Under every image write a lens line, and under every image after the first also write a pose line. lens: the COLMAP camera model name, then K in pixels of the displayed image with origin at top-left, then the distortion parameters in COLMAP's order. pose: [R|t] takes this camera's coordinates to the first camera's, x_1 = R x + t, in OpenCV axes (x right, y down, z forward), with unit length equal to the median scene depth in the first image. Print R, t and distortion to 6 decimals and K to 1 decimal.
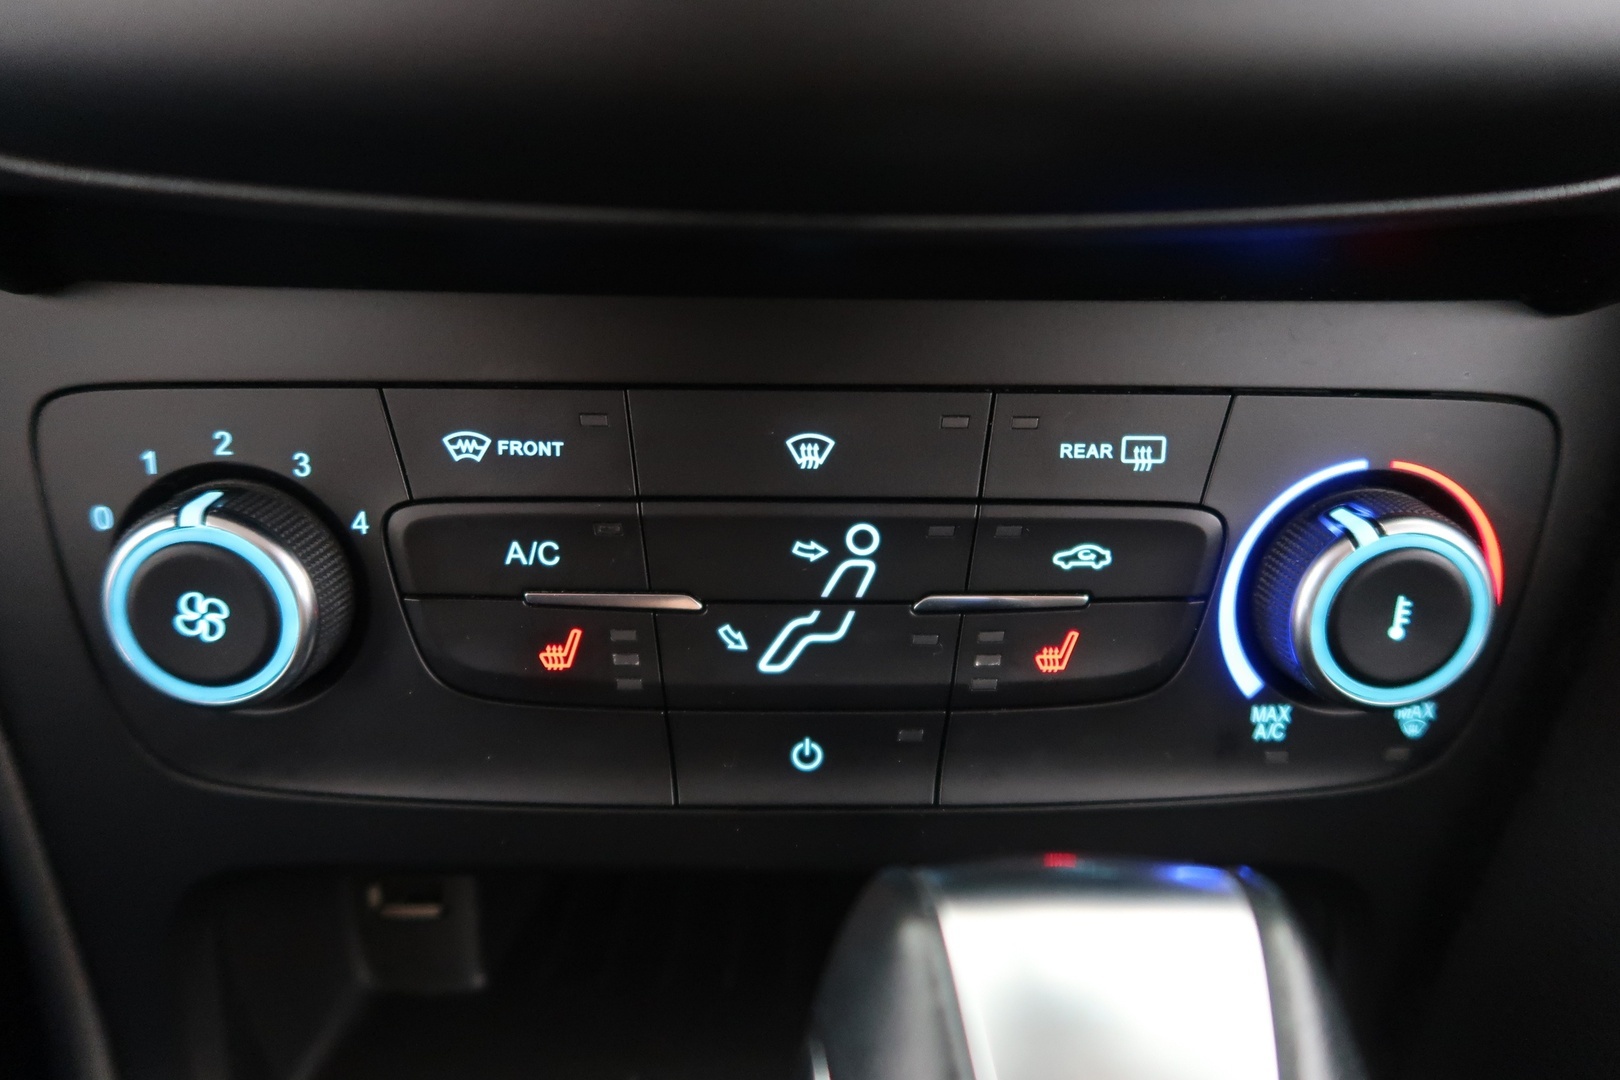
lens RADIAL K [[1127.6, 0, 810.0], [0, 1127.6, 540.0], [0, 0, 1]] dist [-0.015319, 0.002372]
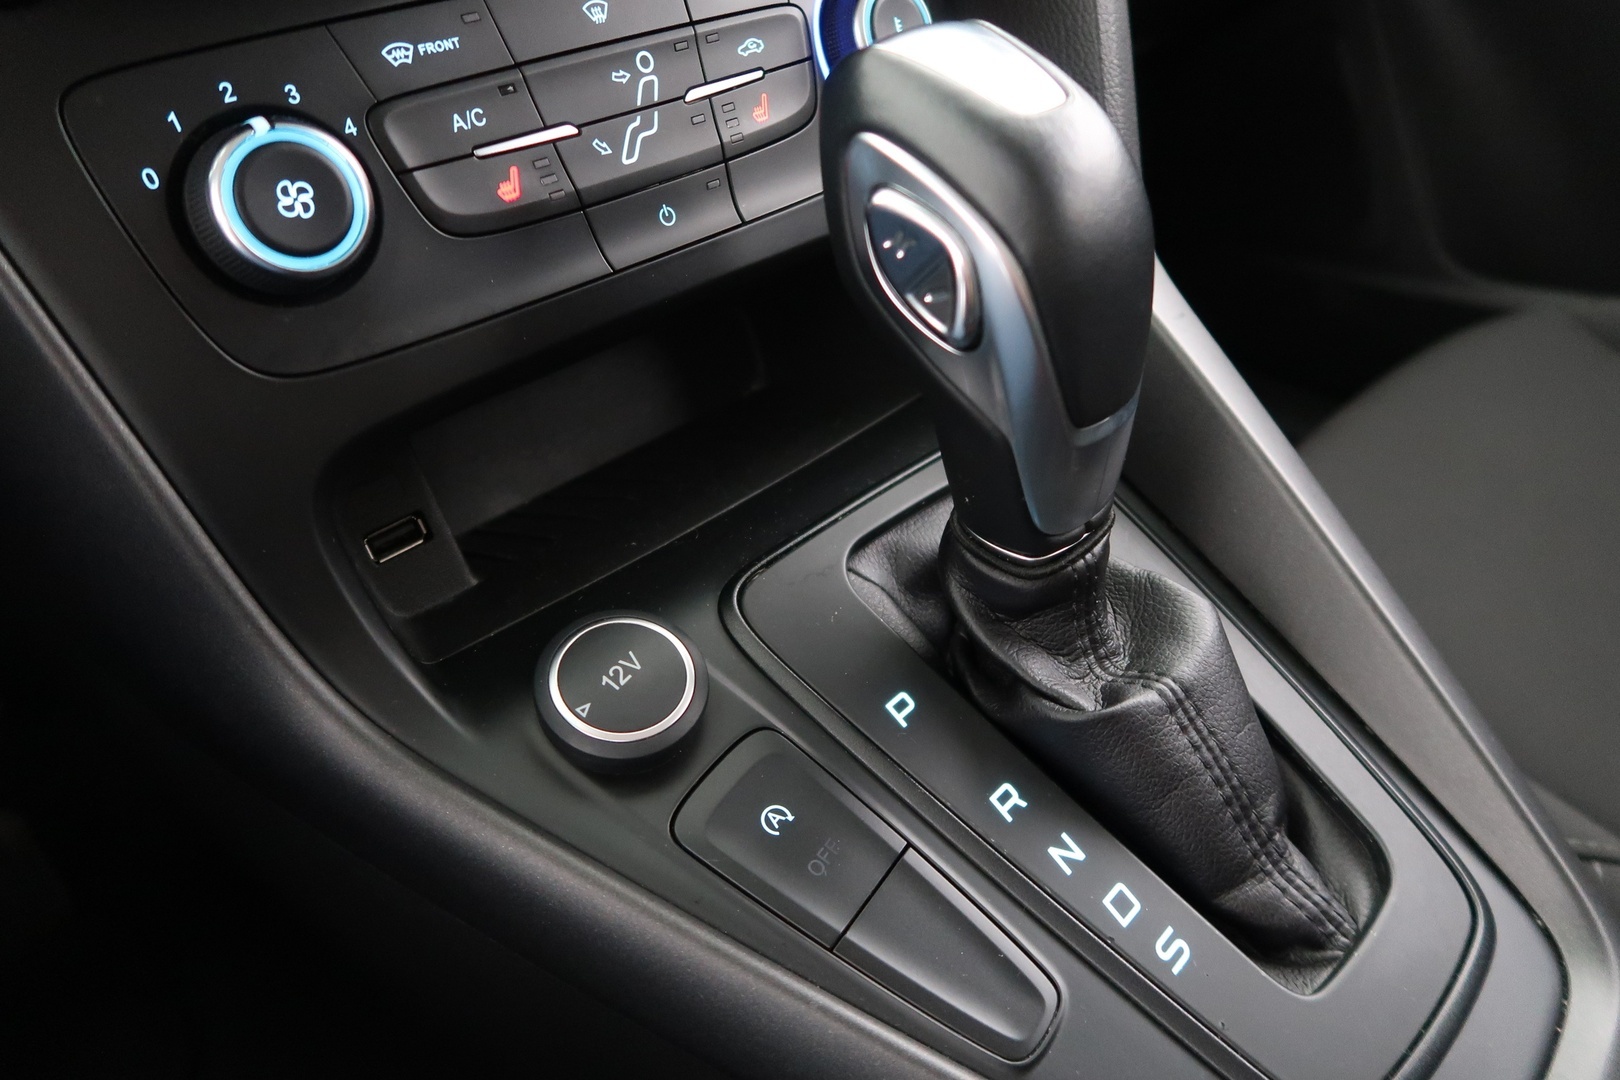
lens RADIAL K [[1127.6, 0, 810.0], [0, 1127.6, 540.0], [0, 0, 1]] dist [-0.015319, 0.002372]
pose [[0.723934, -0.441588, 0.530018, -0.951958], [0.452420, 0.883899, 0.118482, 0.528386], [-0.520803, 0.154018, 0.839668, -0.374989]]
